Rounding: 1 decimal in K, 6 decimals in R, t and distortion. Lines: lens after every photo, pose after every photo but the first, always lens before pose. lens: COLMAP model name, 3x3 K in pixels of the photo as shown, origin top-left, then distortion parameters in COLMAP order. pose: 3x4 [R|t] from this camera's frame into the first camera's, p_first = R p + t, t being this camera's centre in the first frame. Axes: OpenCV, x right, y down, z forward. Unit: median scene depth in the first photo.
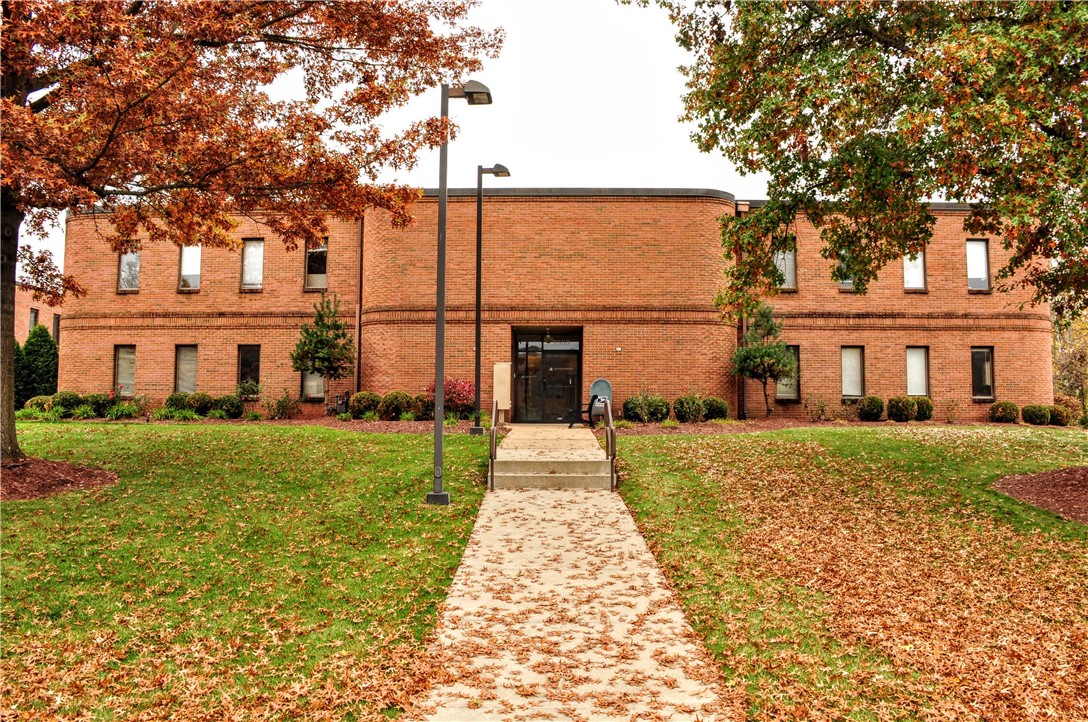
lens RADIAL K [[845.6, 0, 545.4], [0, 845.6, 366.6], [0, 0, 1]] dist [-0.034648, -0.001979]
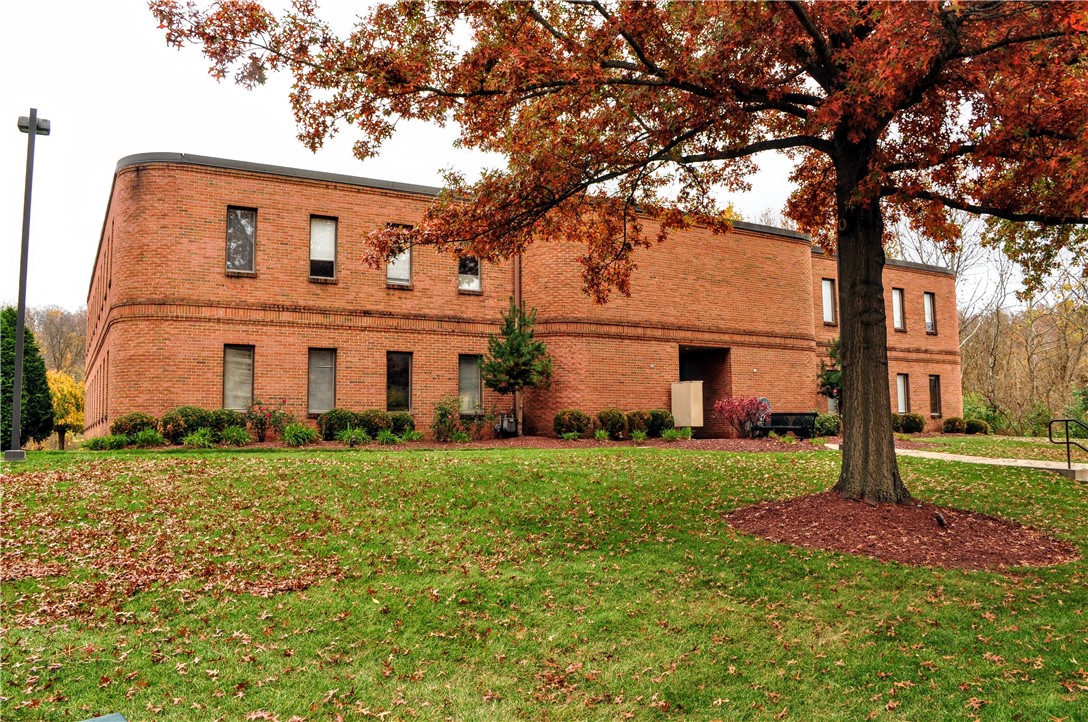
lens RADIAL K [[845.6, 0, 544.8], [0, 845.6, 357.7], [0, 0, 1]] dist [-0.034648, -0.001979]
pose [[0.836949, 0.034754, 0.546177, -0.692309], [-0.028554, 0.999395, -0.019838, -0.007060], [-0.546536, 0.001007, 0.837435, 0.217605]]
